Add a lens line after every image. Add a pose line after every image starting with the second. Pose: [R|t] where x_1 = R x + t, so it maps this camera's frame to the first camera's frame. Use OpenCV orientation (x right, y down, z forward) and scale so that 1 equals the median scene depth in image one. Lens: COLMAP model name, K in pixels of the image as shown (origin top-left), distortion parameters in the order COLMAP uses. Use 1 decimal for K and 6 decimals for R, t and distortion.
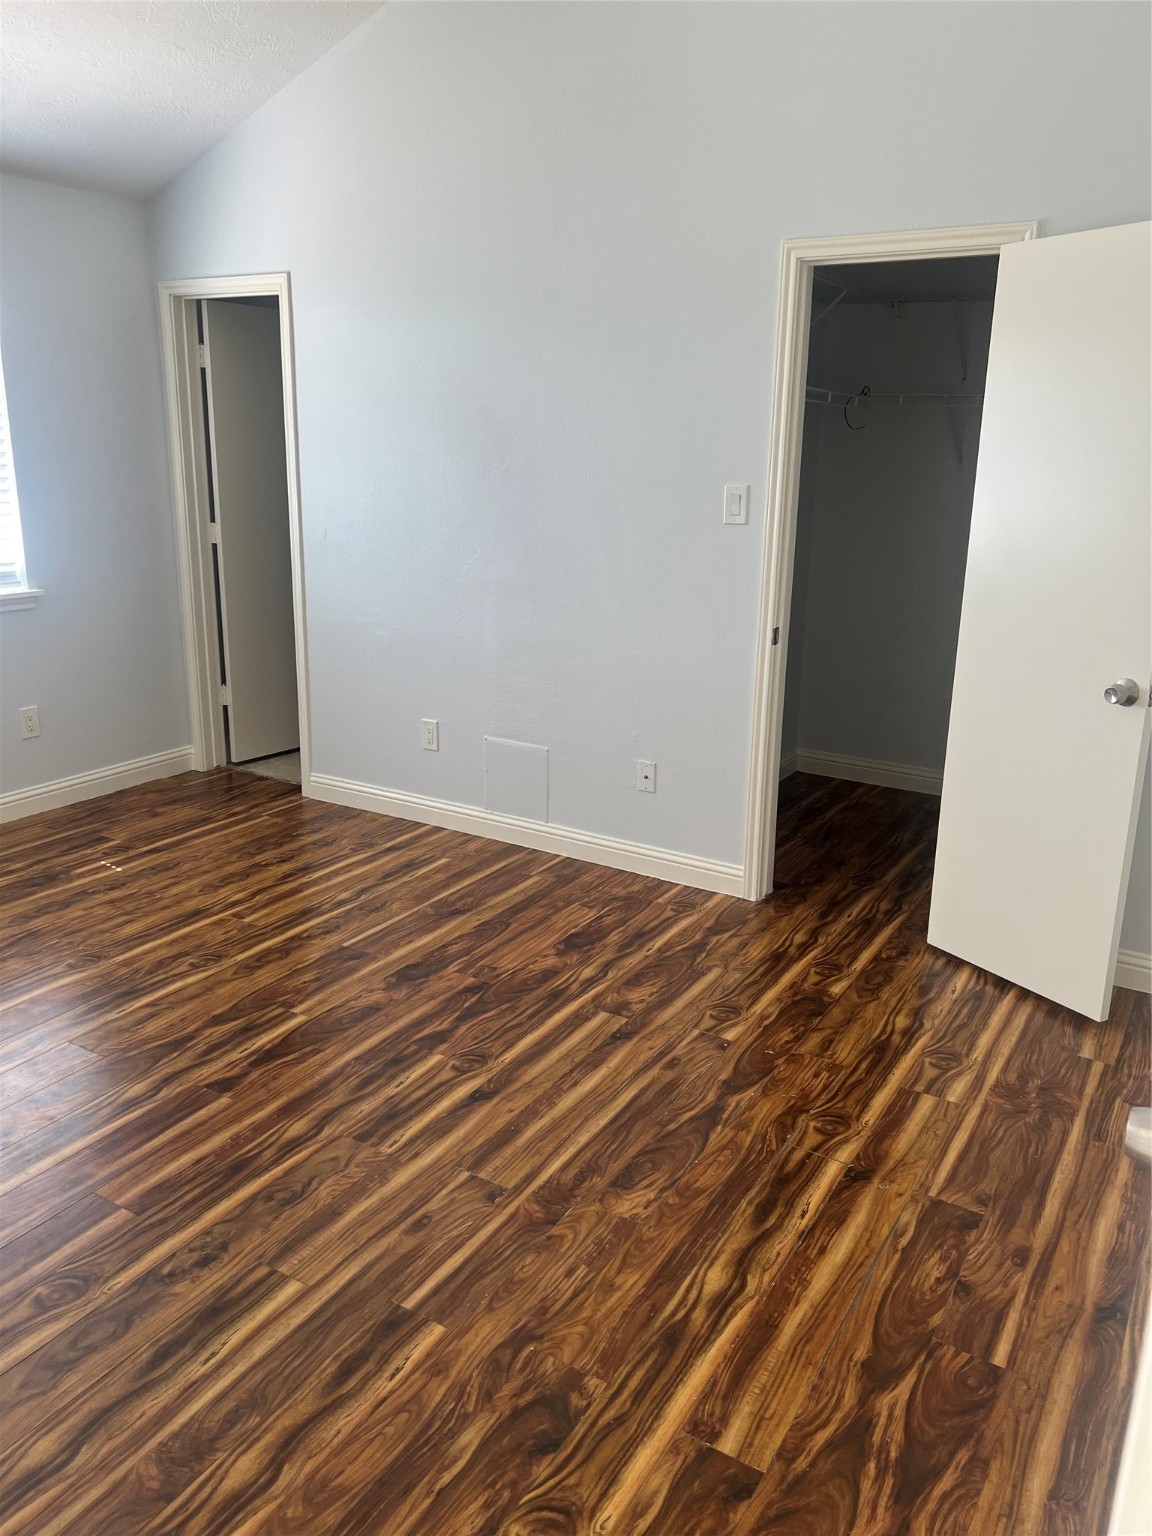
lens RADIAL K [[1162.3, 0, 574.7], [0, 1162.3, 766.7], [0, 0, 1]] dist [0.045766, -0.036586]
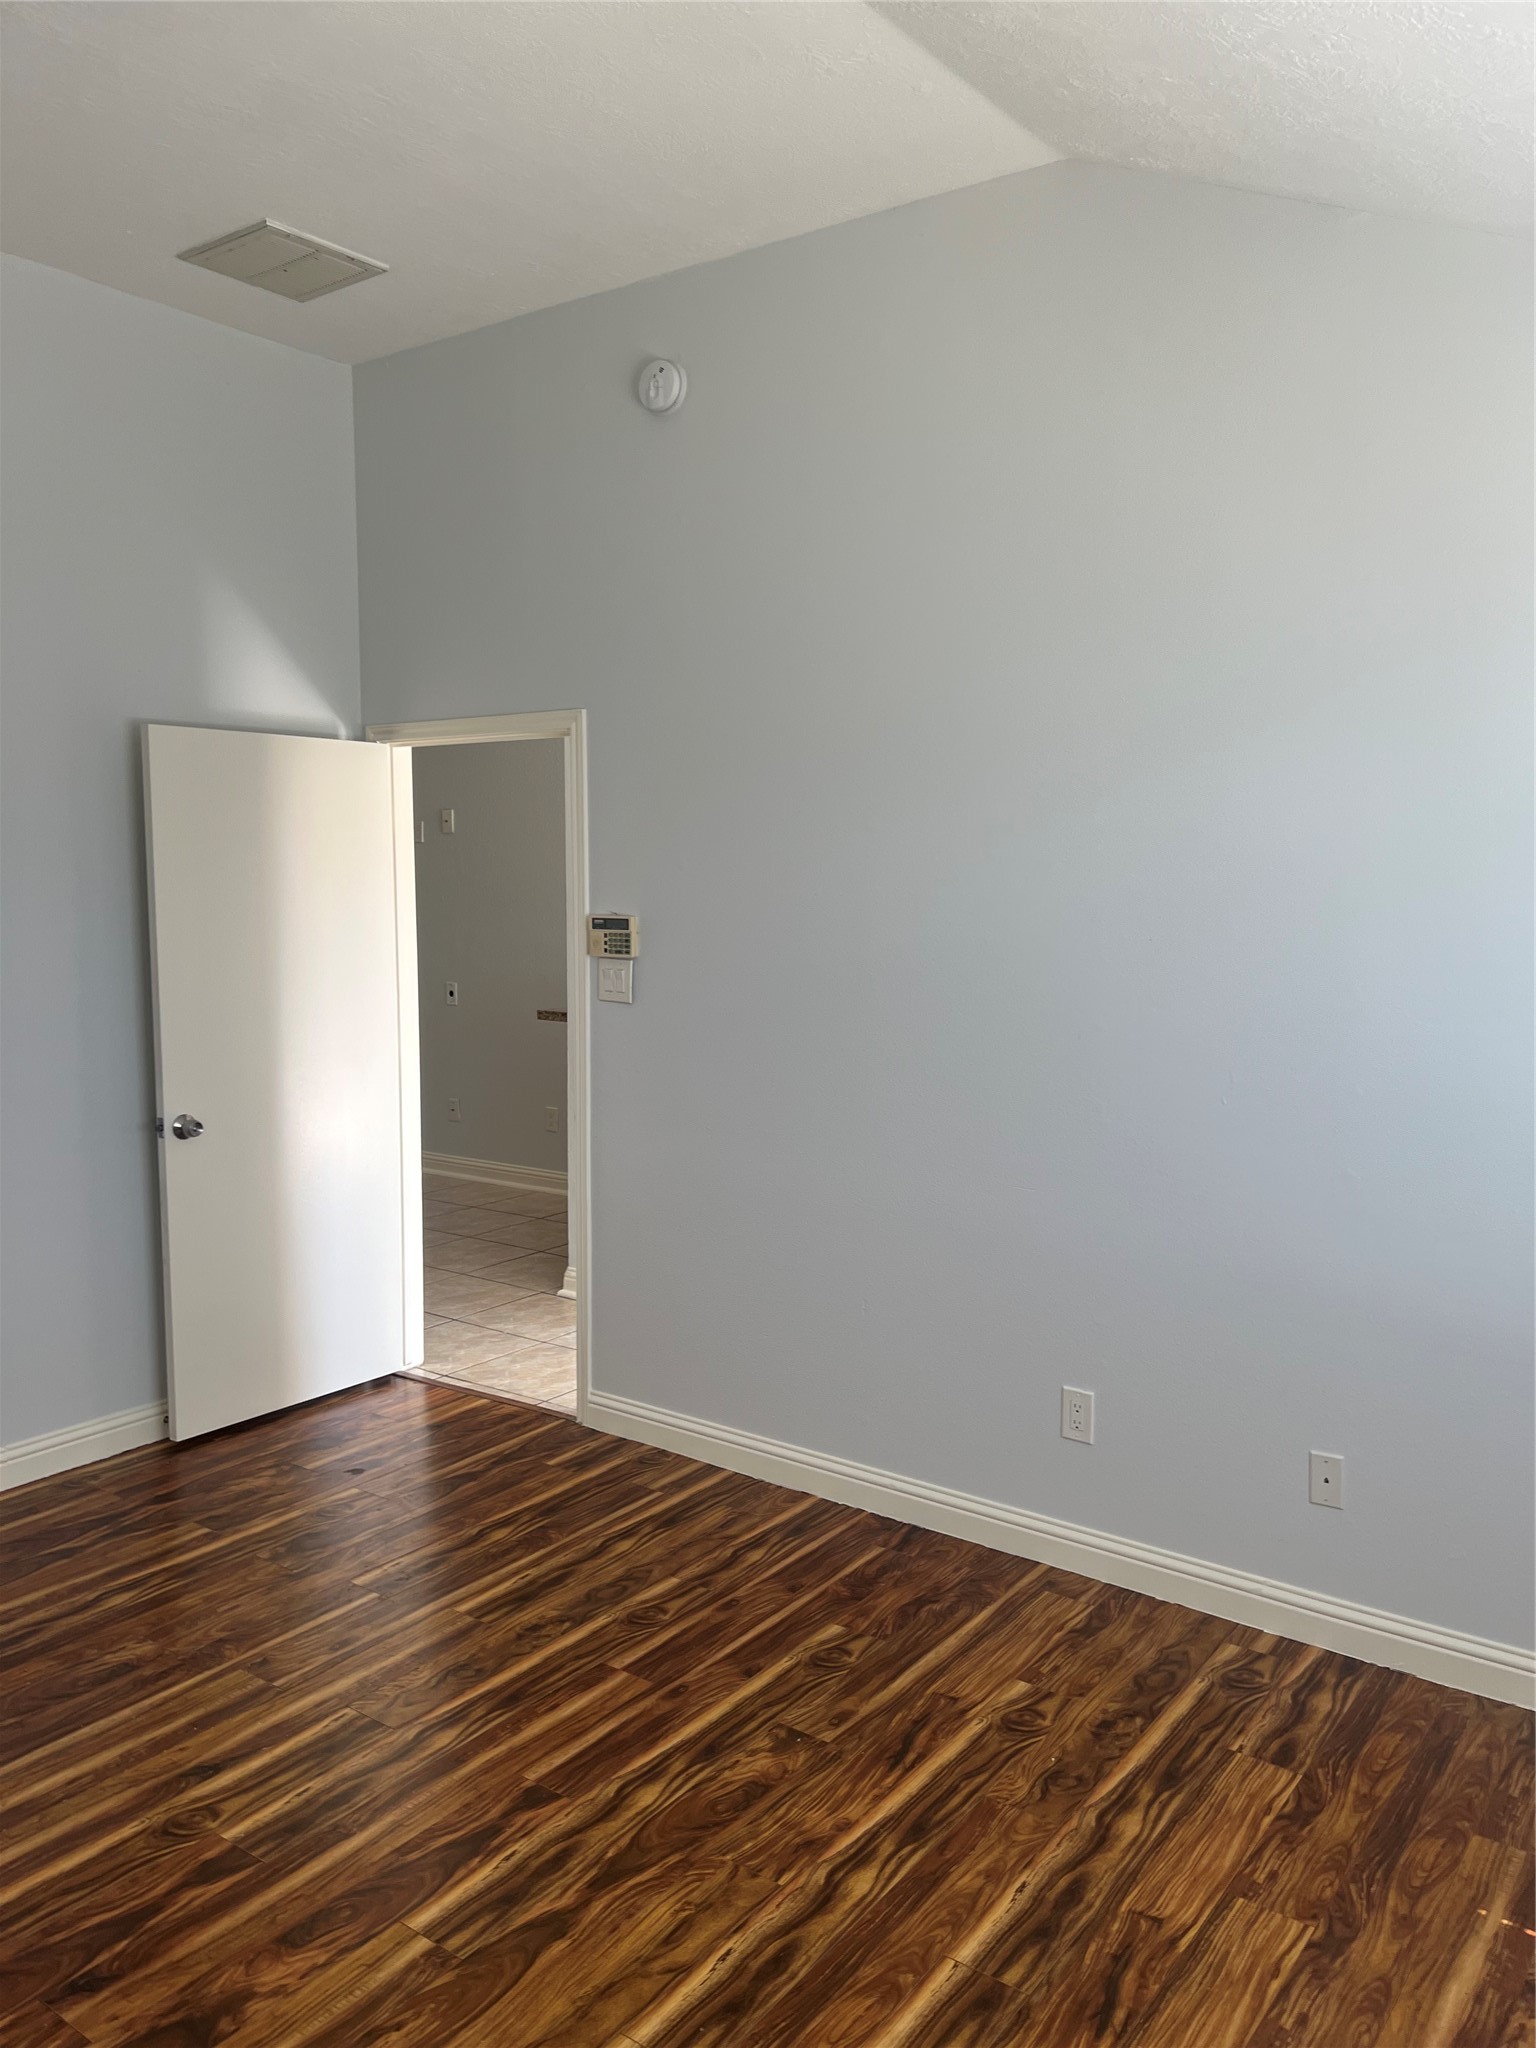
lens RADIAL K [[1549.7, 0, 768.3], [0, 1549.7, 1022.5], [0, 0, 1]] dist [0.045766, -0.036586]
pose [[-0.996583, -0.024317, 0.078941, -0.551185], [0.005856, 0.932481, 0.361171, -0.582562], [-0.082394, 0.360399, -0.929152, 1.859349]]
